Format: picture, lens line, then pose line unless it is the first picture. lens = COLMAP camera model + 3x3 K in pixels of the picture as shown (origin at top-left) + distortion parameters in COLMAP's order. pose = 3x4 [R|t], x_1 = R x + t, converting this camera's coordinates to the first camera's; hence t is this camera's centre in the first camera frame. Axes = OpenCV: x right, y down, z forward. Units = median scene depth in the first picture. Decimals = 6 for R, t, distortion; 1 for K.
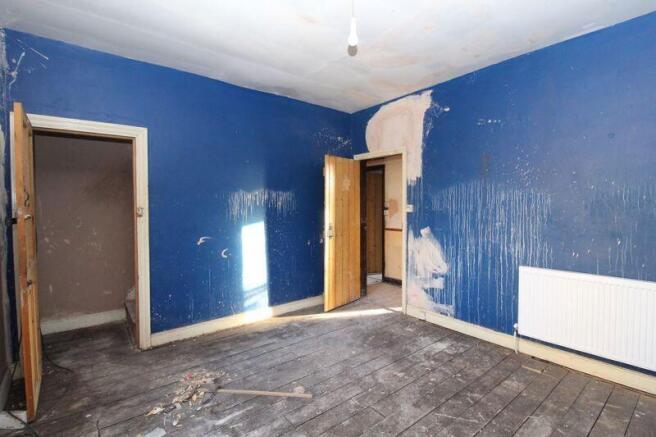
lens RADIAL K [[315.1, 0, 331.6], [0, 315.1, 218.1], [0, 0, 1]] dist [-0.008899, -0.006713]
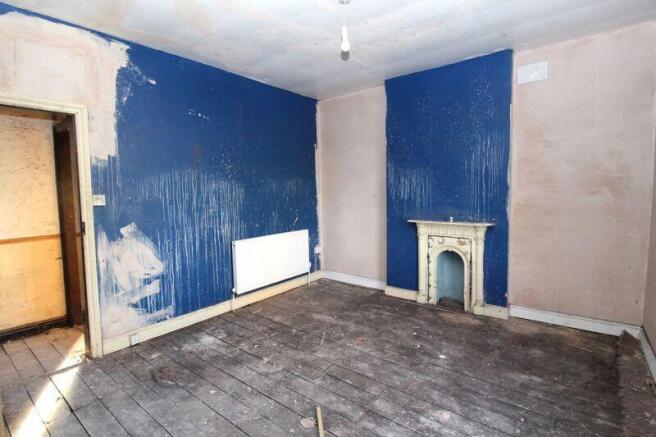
lens RADIAL K [[315.1, 0, 331.5], [0, 315.1, 215.6], [0, 0, 1]] dist [-0.008899, -0.006713]
pose [[-0.228718, -0.069477, 0.971010, -0.634373], [0.057043, 0.994780, 0.084614, -0.031578], [-0.971820, 0.074742, -0.223561, 0.798209]]
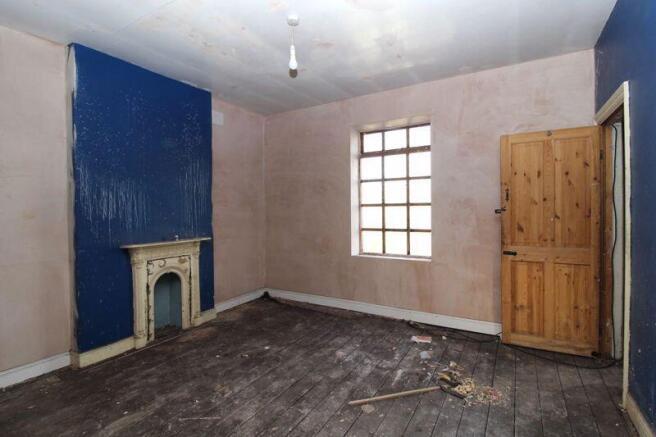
lens RADIAL K [[315.1, 0, 329.7], [0, 315.1, 215.9], [0, 0, 1]] dist [-0.008899, -0.006713]
pose [[-0.936300, 0.024268, -0.350361, 0.219959], [0.002024, 0.997966, 0.063713, -0.040745], [0.351194, 0.058946, -0.934445, 1.301991]]
